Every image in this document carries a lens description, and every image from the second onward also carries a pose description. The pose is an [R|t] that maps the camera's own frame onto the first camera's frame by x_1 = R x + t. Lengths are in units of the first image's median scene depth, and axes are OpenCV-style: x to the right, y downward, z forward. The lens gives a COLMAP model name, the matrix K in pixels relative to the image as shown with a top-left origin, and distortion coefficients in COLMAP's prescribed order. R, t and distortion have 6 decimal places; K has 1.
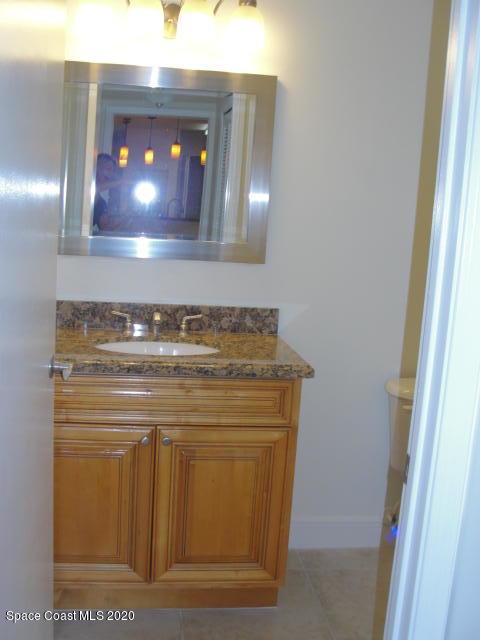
lens RADIAL K [[738.8, 0, 240.0], [0, 738.8, 320.0], [0, 0, 1]] dist [-0.129528, 0.003719]
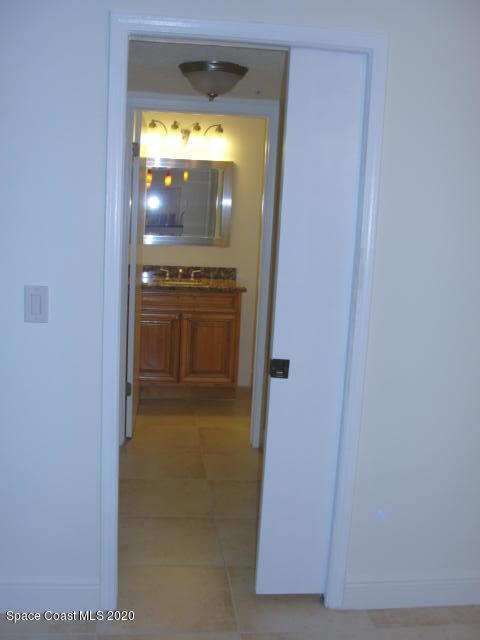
lens RADIAL K [[738.8, 0, 240.0], [0, 738.8, 320.0], [0, 0, 1]] dist [-0.129528, 0.003719]
pose [[0.999749, -0.011642, -0.019129, 0.120323], [0.011415, 0.999863, -0.011955, 0.191724], [0.019266, 0.011734, 0.999746, -1.362546]]
